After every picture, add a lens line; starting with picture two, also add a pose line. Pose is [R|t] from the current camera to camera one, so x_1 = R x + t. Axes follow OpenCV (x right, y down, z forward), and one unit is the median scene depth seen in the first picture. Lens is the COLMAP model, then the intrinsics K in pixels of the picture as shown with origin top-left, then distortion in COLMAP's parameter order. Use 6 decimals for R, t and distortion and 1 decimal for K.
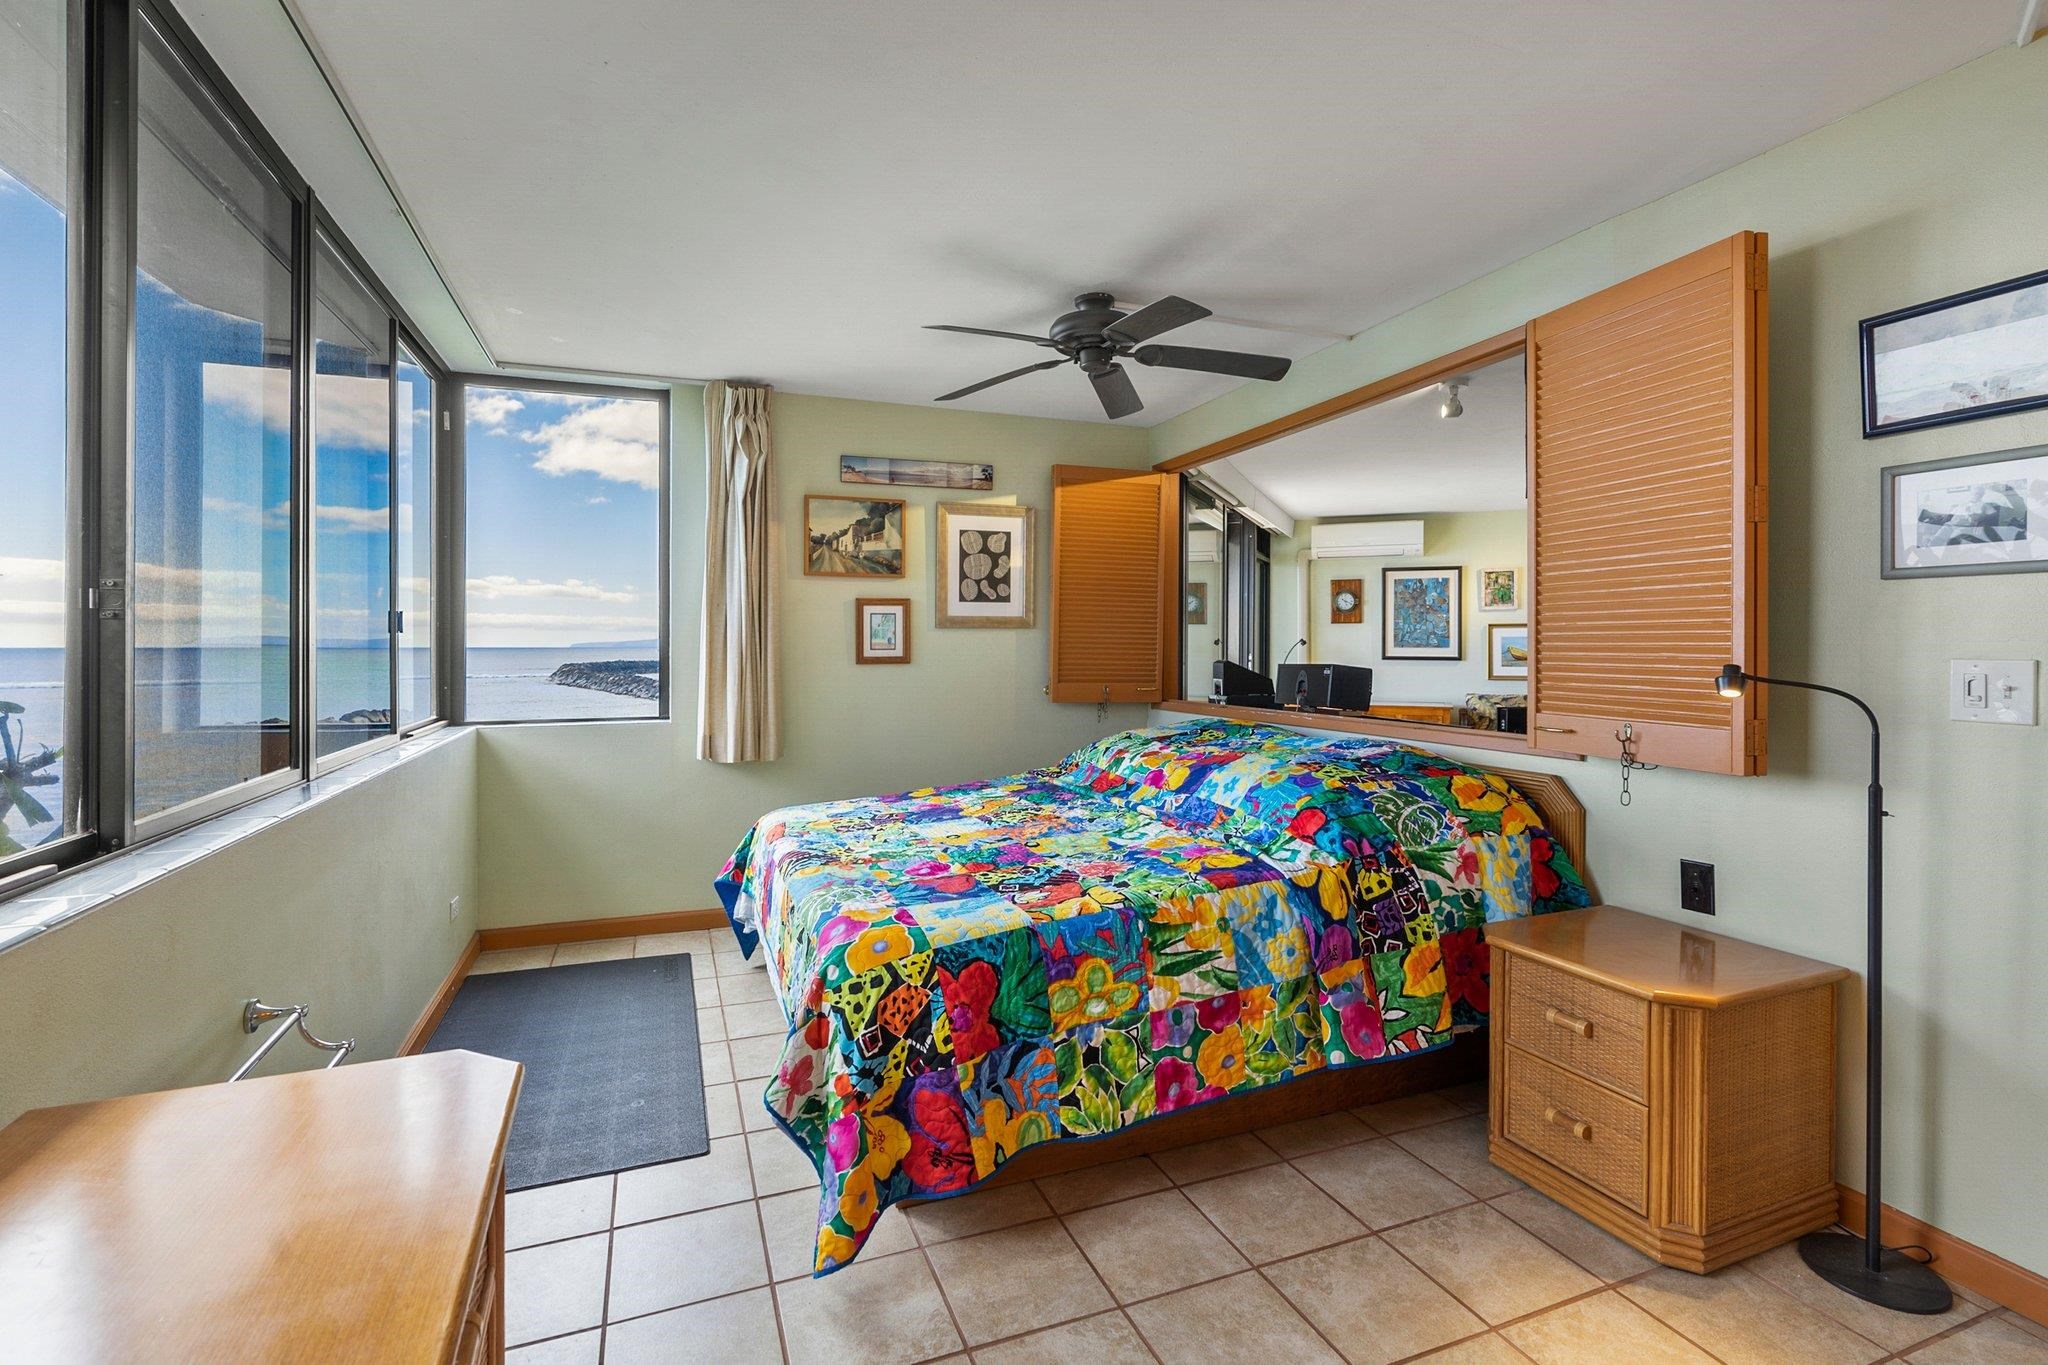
lens RADIAL K [[933.3, 0, 1036.1], [0, 933.3, 640.8], [0, 0, 1]] dist [-0.015326, 0.005076]
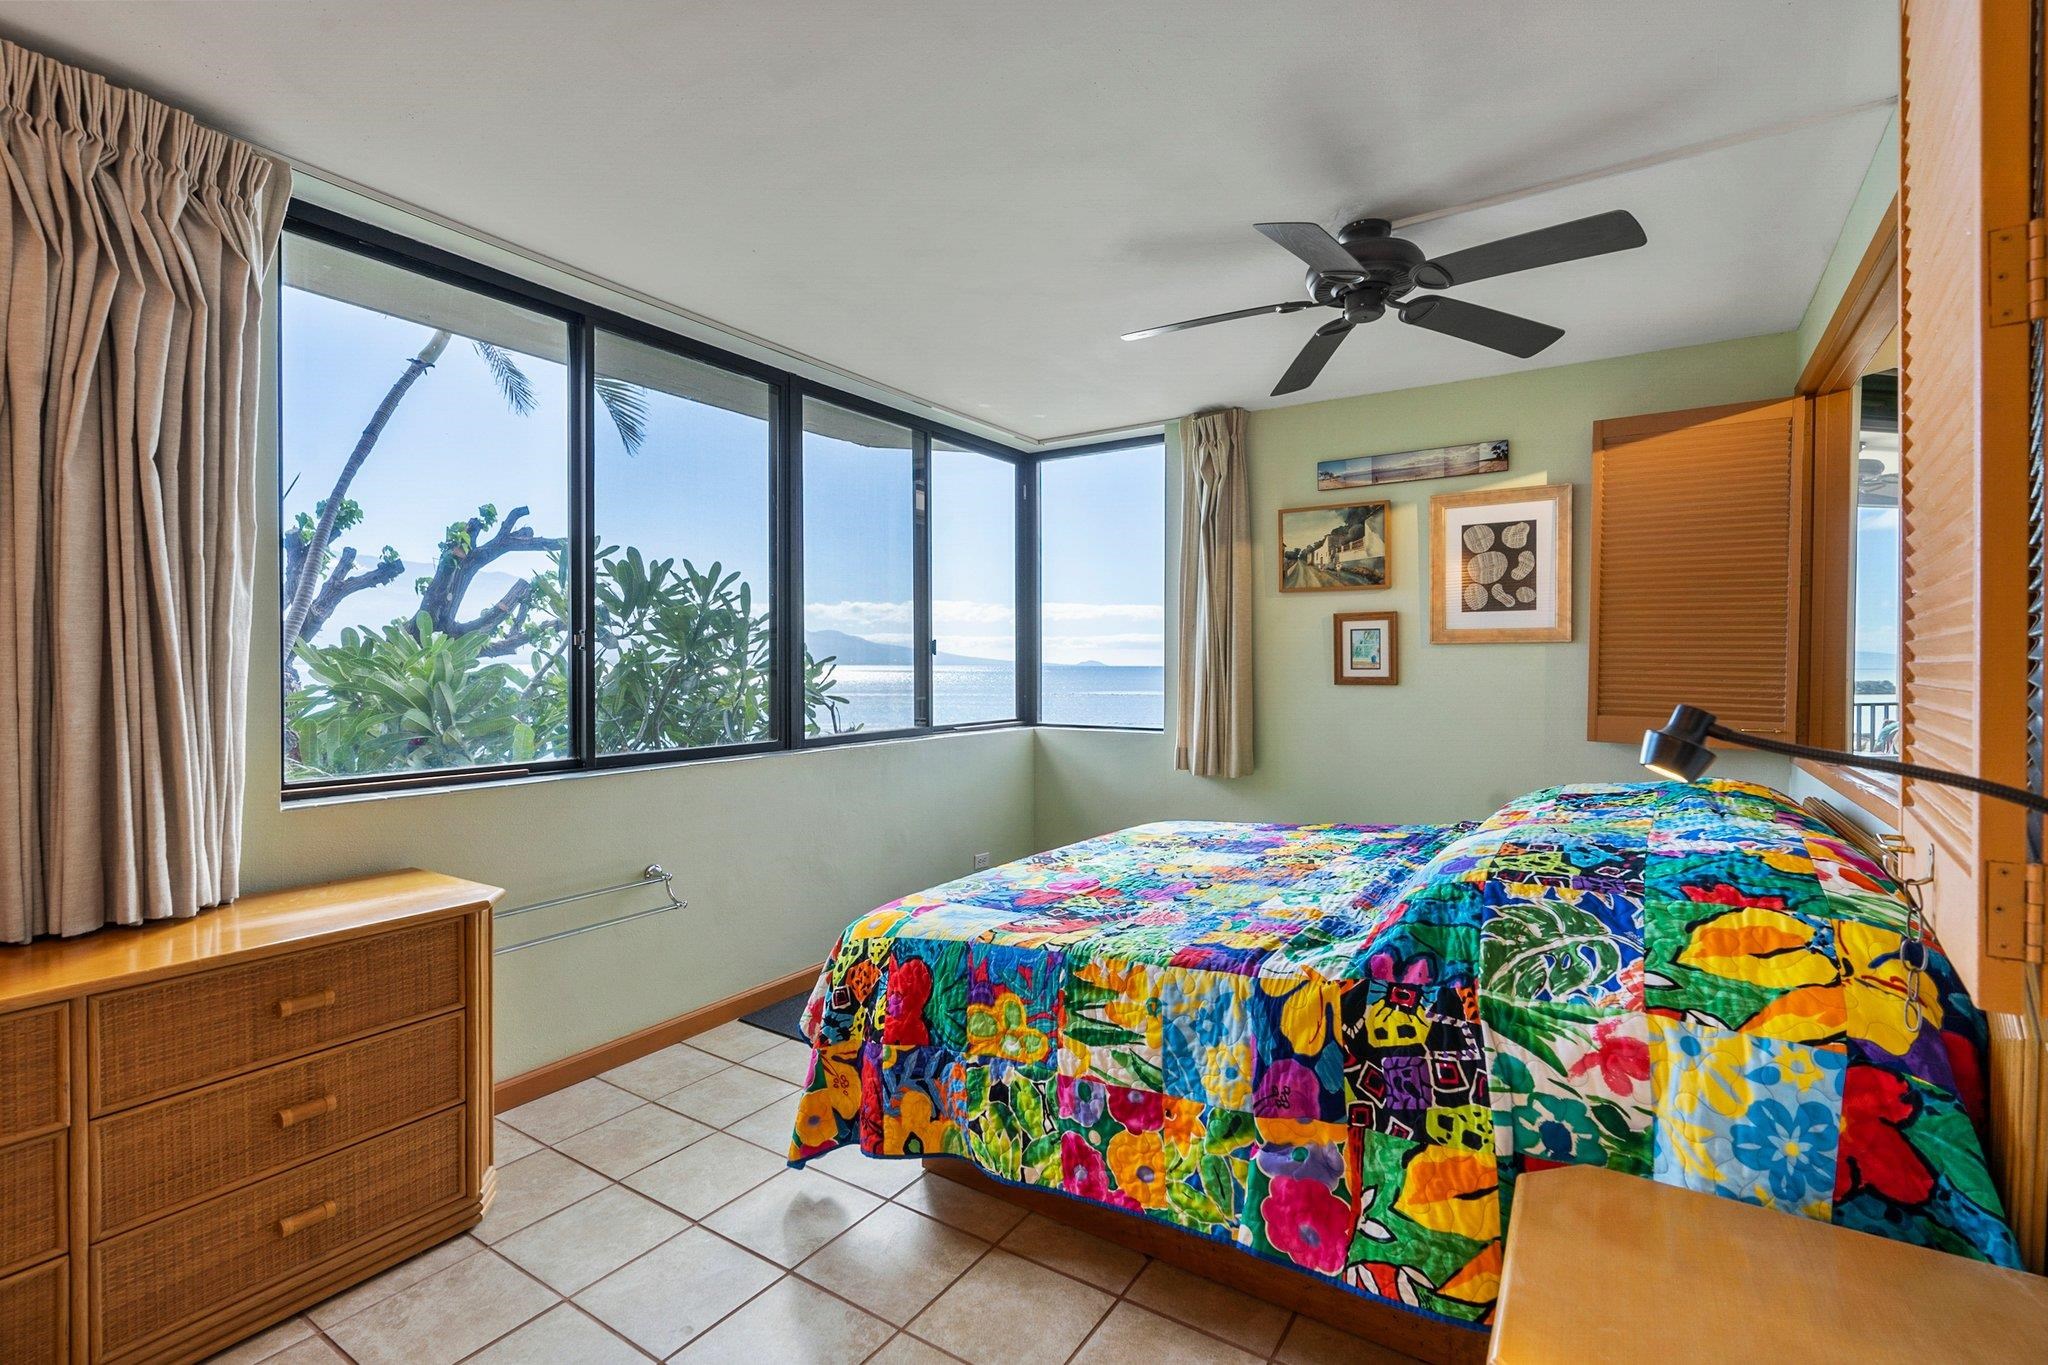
lens RADIAL K [[933.3, 0, 1027.7], [0, 933.3, 670.8], [0, 0, 1]] dist [-0.015326, 0.005076]
pose [[0.579624, 0.006071, -0.814861, 0.765450], [0.002320, 0.999956, 0.009100, 0.003879], [0.814881, -0.007165, 0.579585, 0.424449]]
